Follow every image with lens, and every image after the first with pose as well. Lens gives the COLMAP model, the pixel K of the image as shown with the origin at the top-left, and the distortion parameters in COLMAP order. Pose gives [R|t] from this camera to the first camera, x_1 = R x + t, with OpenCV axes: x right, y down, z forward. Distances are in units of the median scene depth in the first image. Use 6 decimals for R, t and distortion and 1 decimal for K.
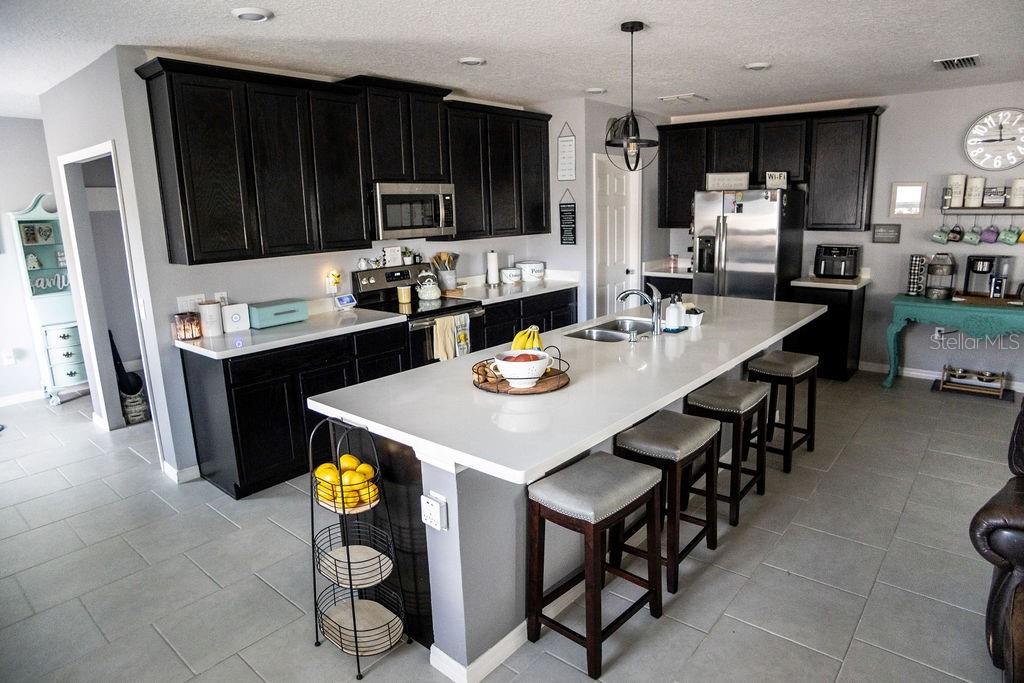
lens RADIAL K [[594.0, 0, 514.6], [0, 594.0, 335.6], [0, 0, 1]] dist [-0.113434, 0.063059]
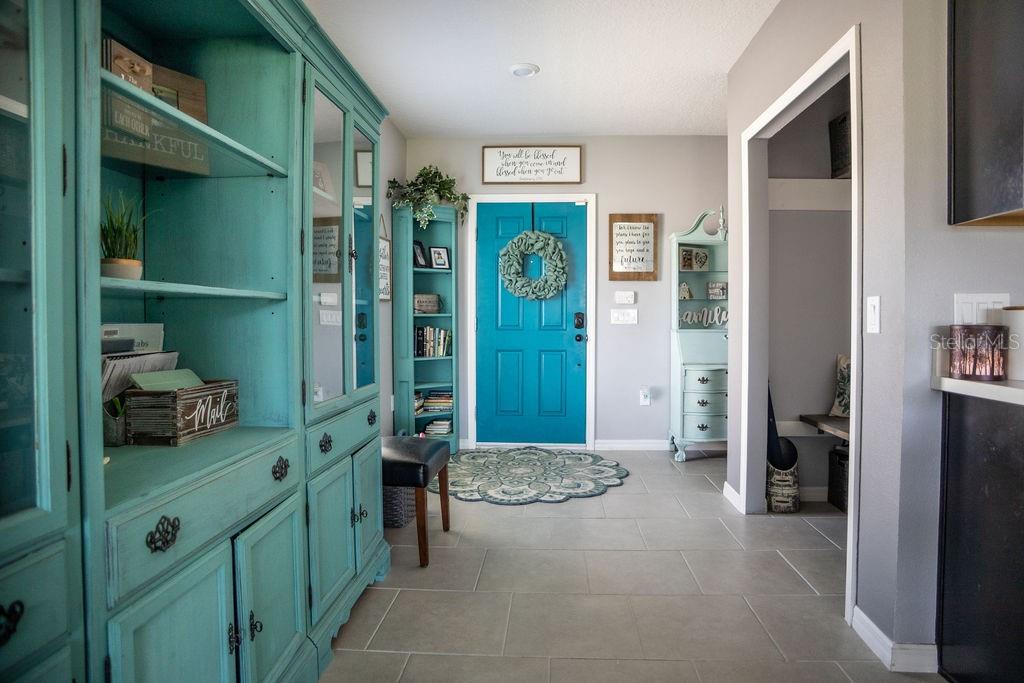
lens RADIAL K [[594.0, 0, 514.6], [0, 594.0, 335.6], [0, 0, 1]] dist [-0.113434, 0.063059]
pose [[0.586553, 0.048114, -0.808480, -0.327823], [-0.179084, 0.981230, -0.071531, 0.056951], [0.789863, 0.186743, 0.584160, 0.334907]]
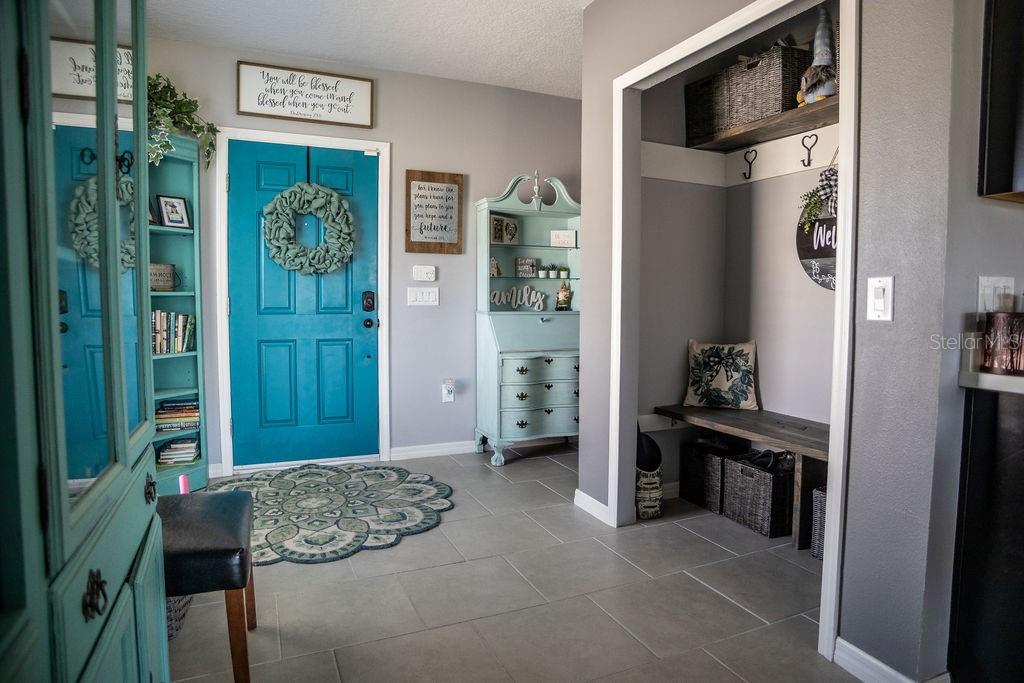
lens RADIAL K [[607.2, 0, 516.2], [0, 607.2, 338.4], [0, 0, 1]] dist [-0.114574, 0.065751]
pose [[0.896212, 0.058992, -0.439686, -0.562812], [-0.117748, 0.987202, -0.107554, 0.053487], [0.427714, 0.148163, 0.891688, 0.375176]]
